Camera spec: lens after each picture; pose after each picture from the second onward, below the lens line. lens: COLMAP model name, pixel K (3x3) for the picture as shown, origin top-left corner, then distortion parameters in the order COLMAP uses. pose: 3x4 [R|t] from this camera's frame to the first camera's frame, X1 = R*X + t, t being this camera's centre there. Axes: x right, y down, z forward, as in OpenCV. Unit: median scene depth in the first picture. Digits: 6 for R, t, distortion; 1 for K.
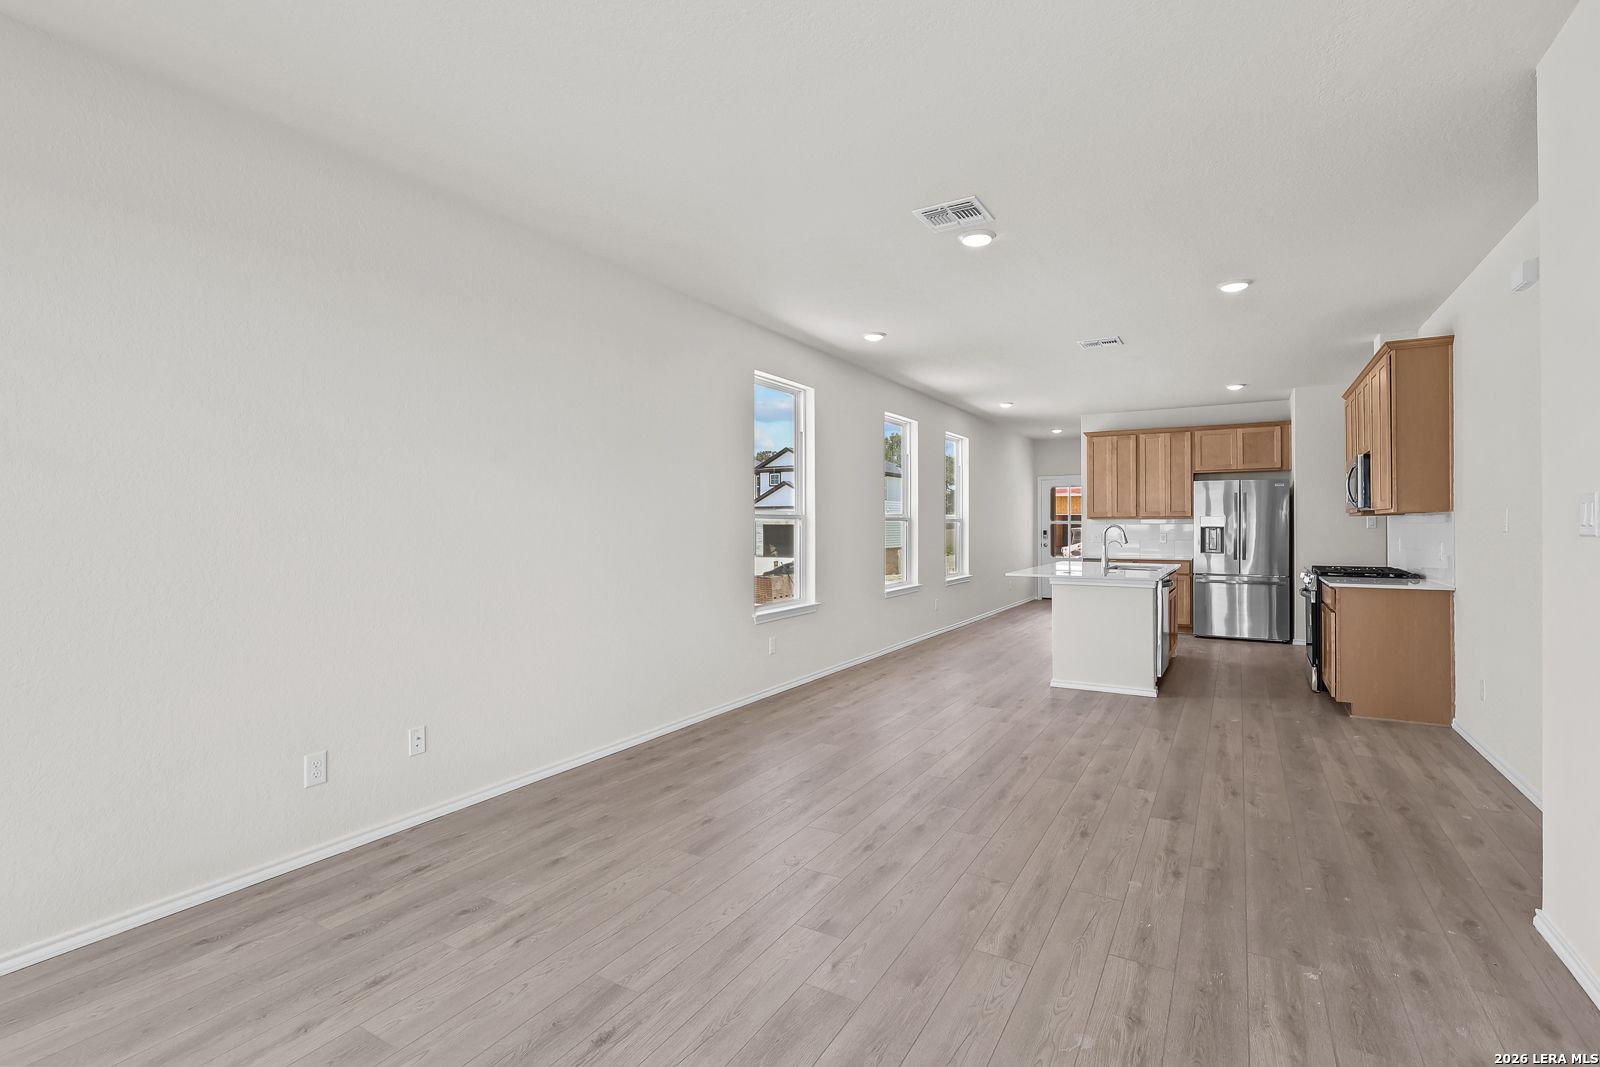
lens RADIAL K [[747.1, 0, 813.9], [0, 747.1, 517.2], [0, 0, 1]] dist [0.001825, 0.000113]
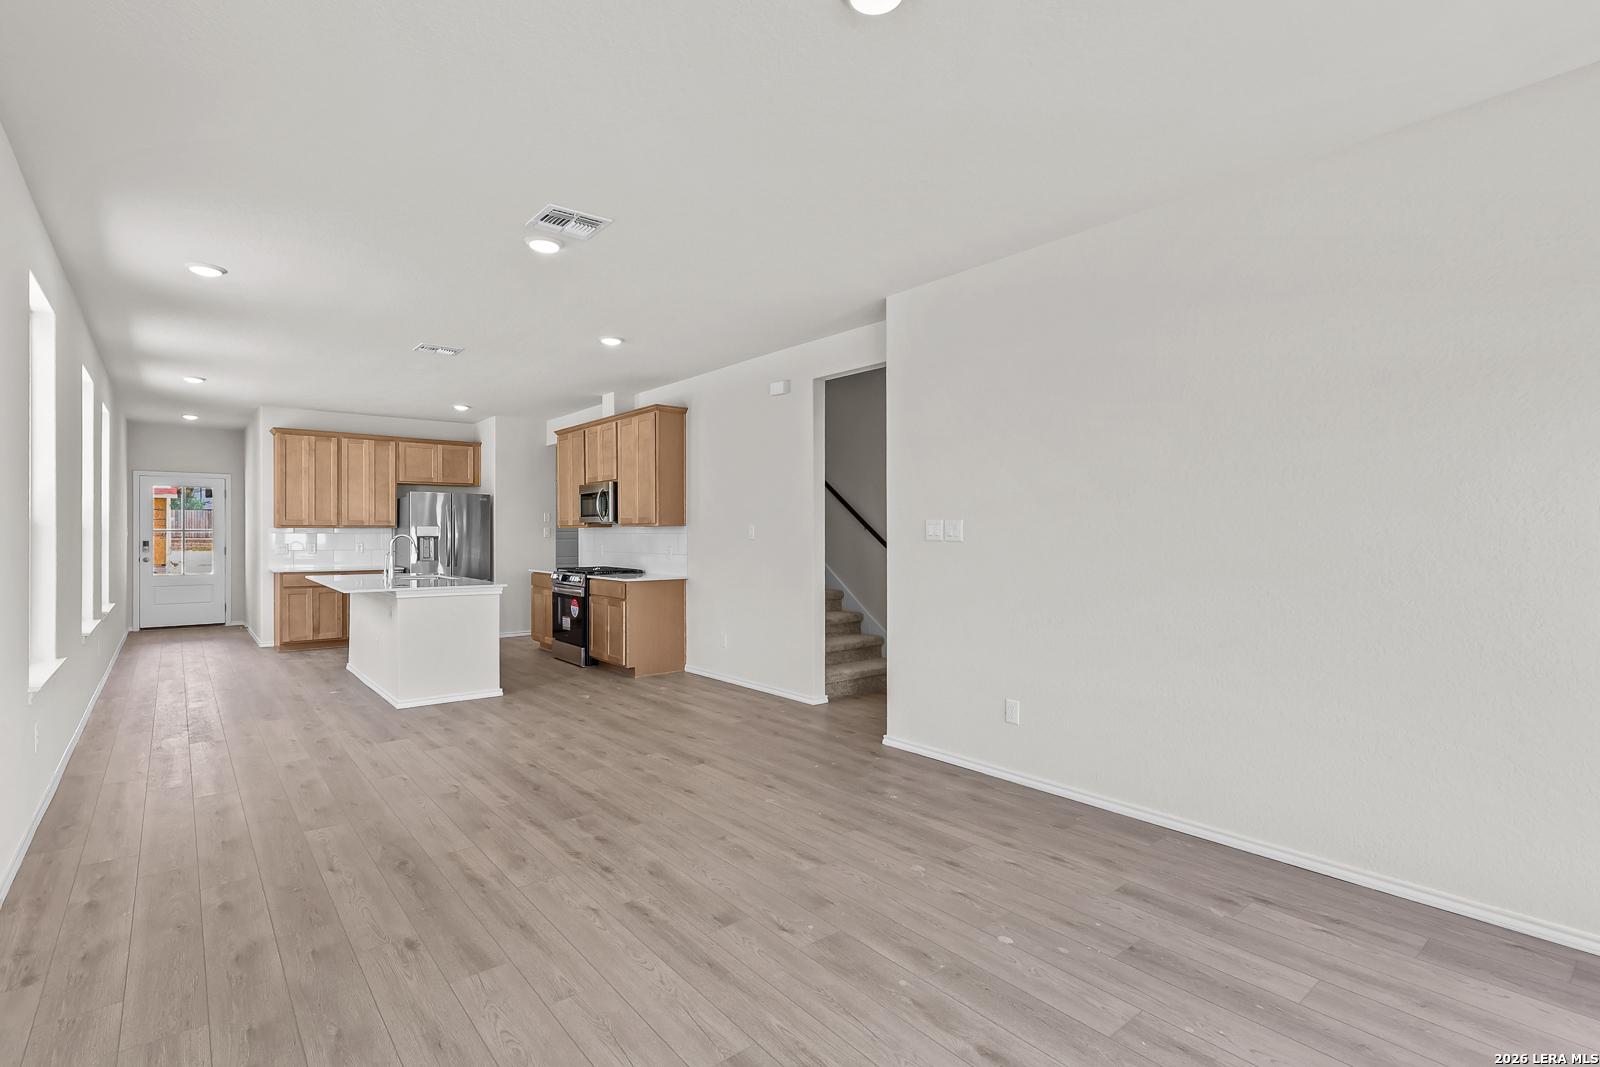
lens RADIAL K [[750.3, 0, 783.1], [0, 750.3, 532.4], [0, 0, 1]] dist [-0.001553, 0.000131]
pose [[0.367086, 0.002697, 0.930183, -0.335867], [-0.010874, 0.999940, 0.001392, 0.000751], [-0.930123, -0.010625, 0.367093, 0.195873]]
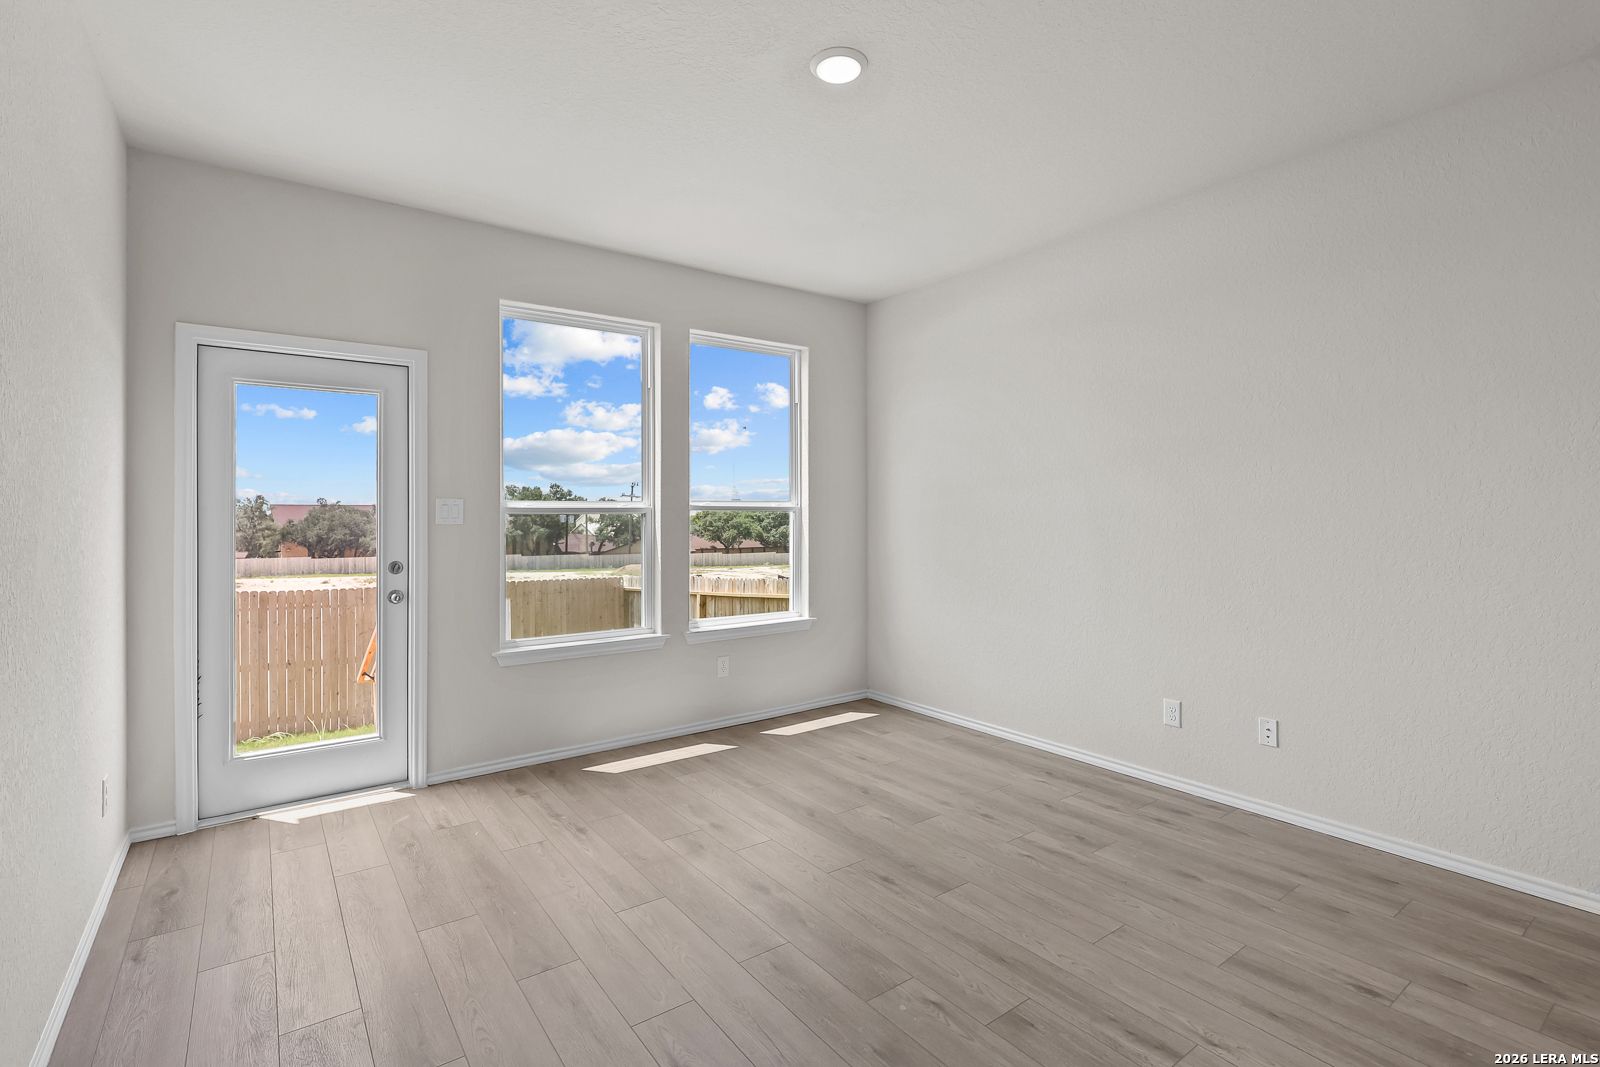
lens RADIAL K [[743.0, 0, 797.9], [0, 743.0, 526.6], [0, 0, 1]] dist [0.000291, 0.000208]
pose [[-0.408076, 0.013466, -0.912848, 0.298960], [0.012318, 0.999881, 0.009243, 0.004008], [0.912865, -0.007473, -0.408194, 0.401396]]
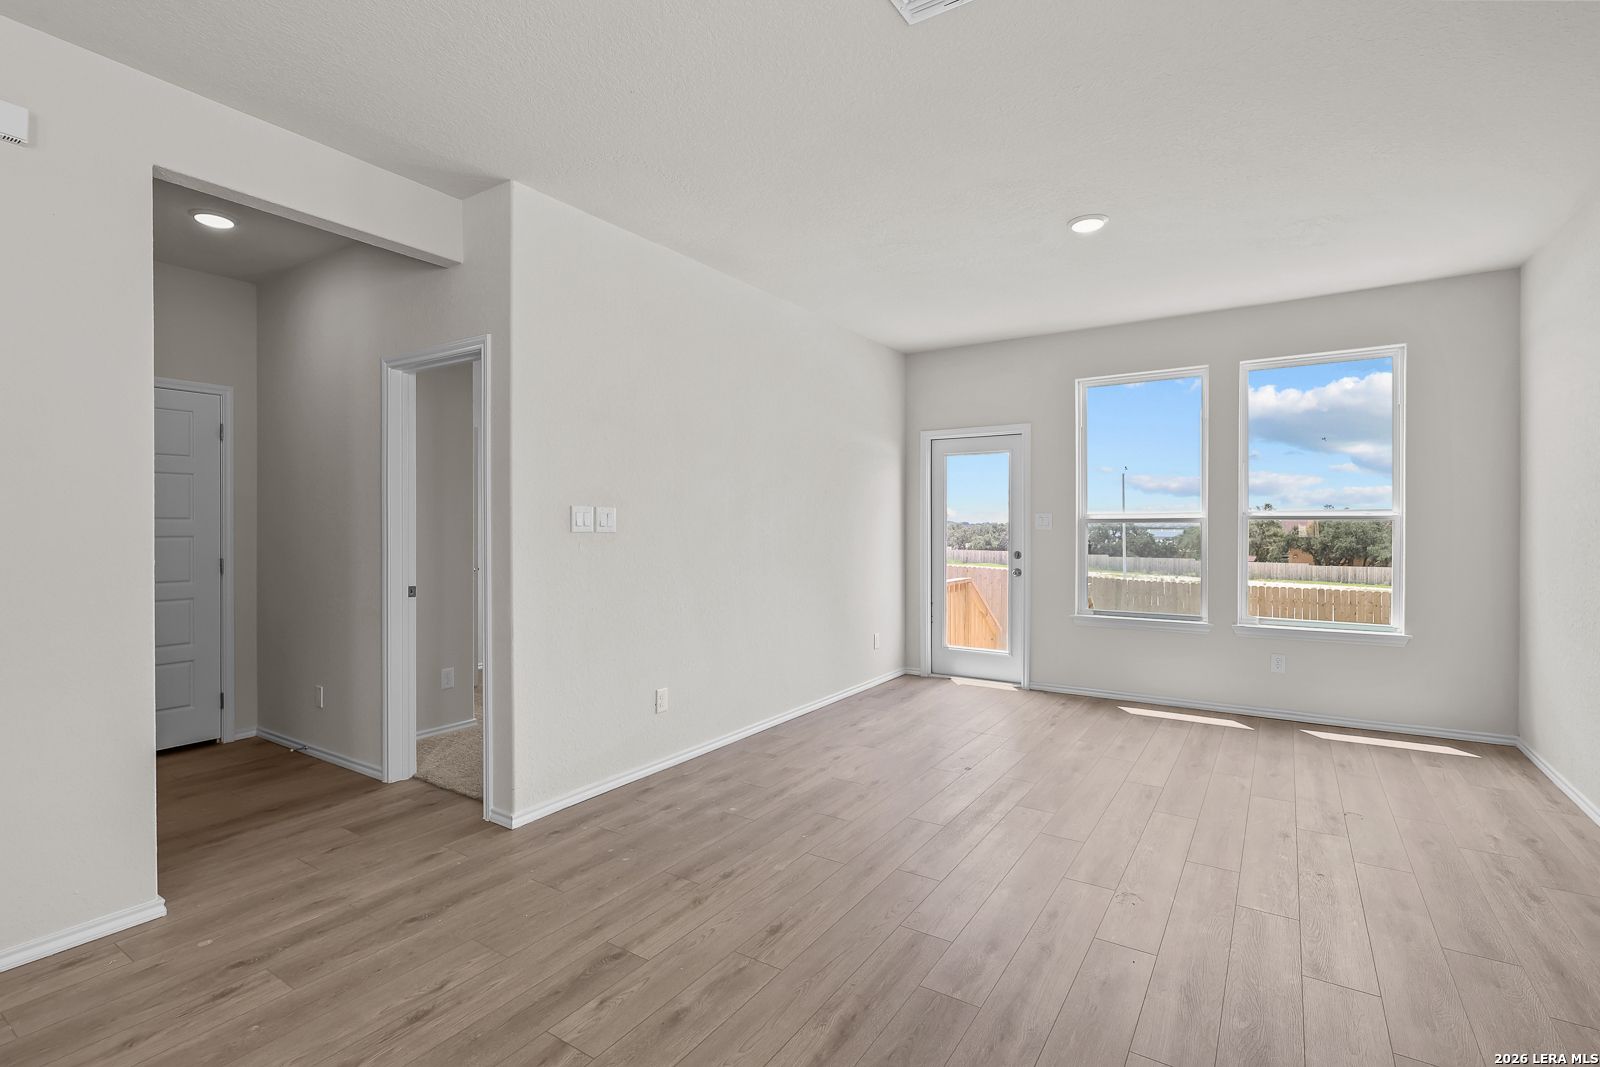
lens RADIAL K [[737.4, 0, 800.0], [0, 737.4, 527.3], [0, 0, 1]] dist [-0.001365, 0.000187]
pose [[-0.997629, 0.000336, 0.068817, 0.133192], [-0.000203, 0.999969, -0.007827, 0.007796], [-0.068817, -0.007823, -0.997599, 0.825665]]
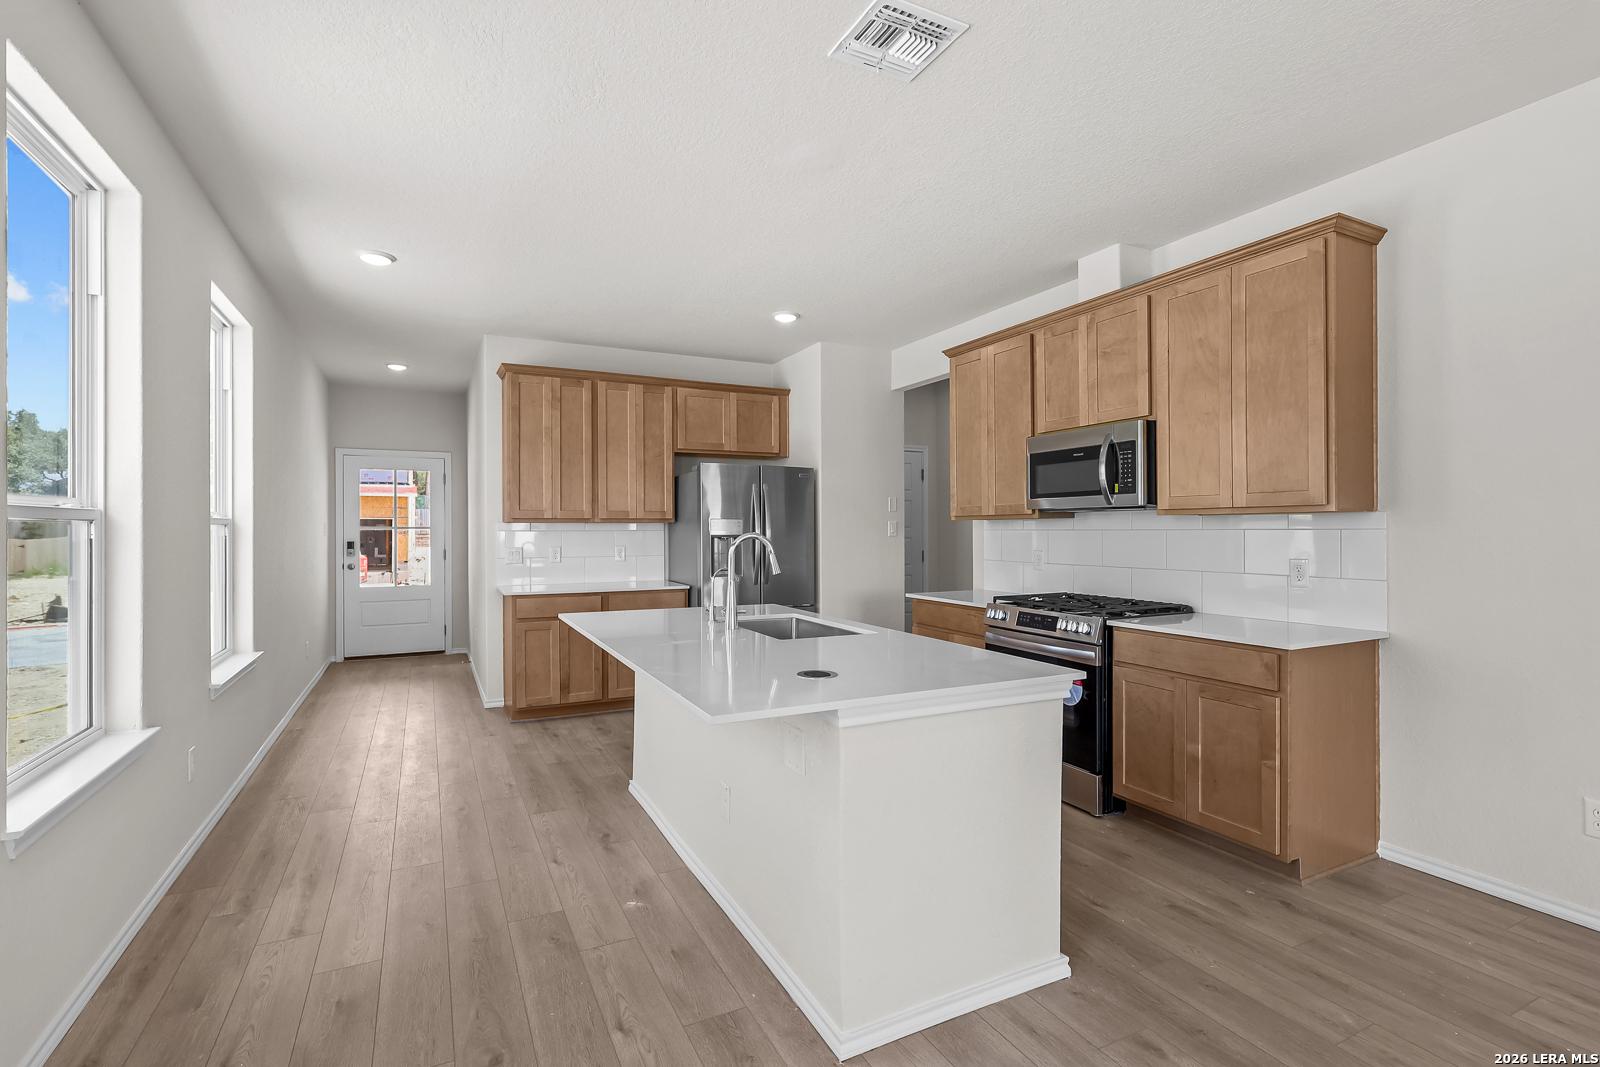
lens RADIAL K [[743.0, 0, 797.9], [0, 743.0, 526.6], [0, 0, 1]] dist [0.000291, 0.000208]
pose [[0.556009, 0.002792, 0.831172, 0.046369], [-0.006467, 0.999979, 0.000966, 0.005537], [-0.831151, -0.005912, 0.556015, 0.764454]]
